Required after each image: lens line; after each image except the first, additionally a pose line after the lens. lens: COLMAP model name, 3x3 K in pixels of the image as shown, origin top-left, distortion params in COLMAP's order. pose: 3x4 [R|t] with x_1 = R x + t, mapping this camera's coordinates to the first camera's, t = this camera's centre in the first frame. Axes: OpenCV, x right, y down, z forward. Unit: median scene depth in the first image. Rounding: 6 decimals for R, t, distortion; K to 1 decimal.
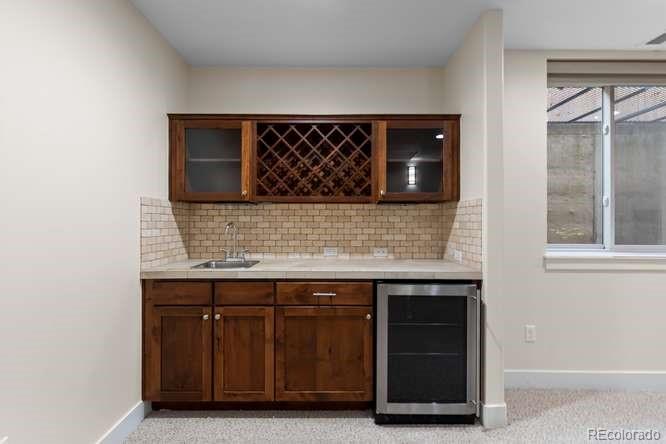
lens RADIAL K [[301.0, 0, 329.6], [0, 301.0, 221.1], [0, 0, 1]] dist [0.005023, -0.001380]
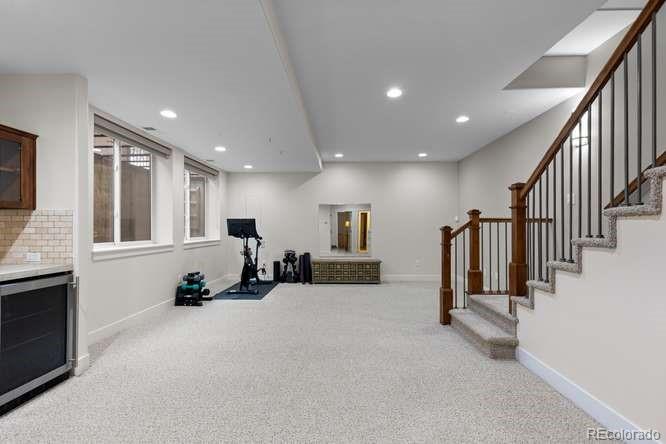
lens RADIAL K [[301.0, 0, 335.0], [0, 301.0, 225.1], [0, 0, 1]] dist [0.005023, -0.001380]
pose [[0.021301, 0.004411, 0.999763, -0.716384], [-0.004806, 0.999979, -0.004310, -0.007839], [-0.999762, -0.004713, 0.021322, -0.178538]]
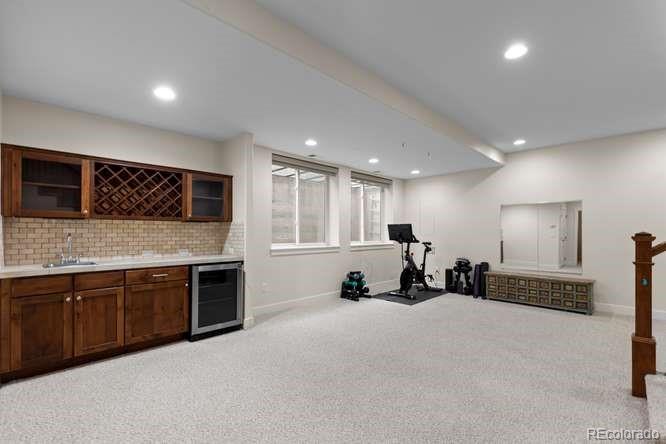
lens RADIAL K [[301.0, 0, 330.3], [0, 301.0, 231.0], [0, 0, 1]] dist [0.005023, -0.001380]
pose [[0.712281, -0.000167, 0.701895, -0.459451], [-0.004990, 0.999973, 0.005302, -0.021033], [-0.701877, -0.007279, 0.712261, -0.784384]]
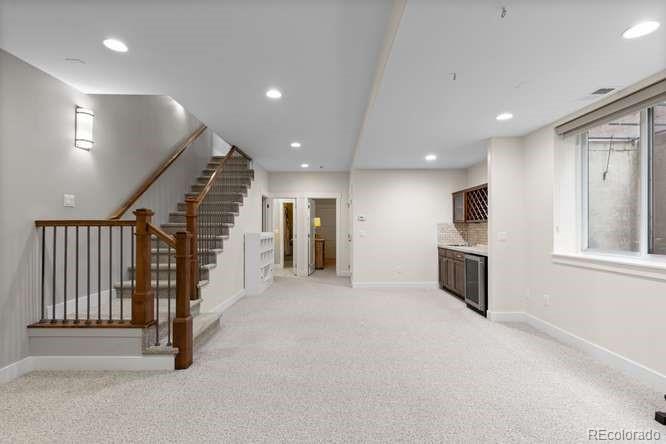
lens RADIAL K [[301.0, 0, 332.8], [0, 301.0, 224.5], [0, 0, 1]] dist [0.005023, -0.001380]
pose [[-0.003921, -0.011554, -0.999926, 2.402780], [0.005188, 0.999920, -0.011575, -0.024152], [0.999979, -0.005233, -0.003861, -0.152347]]
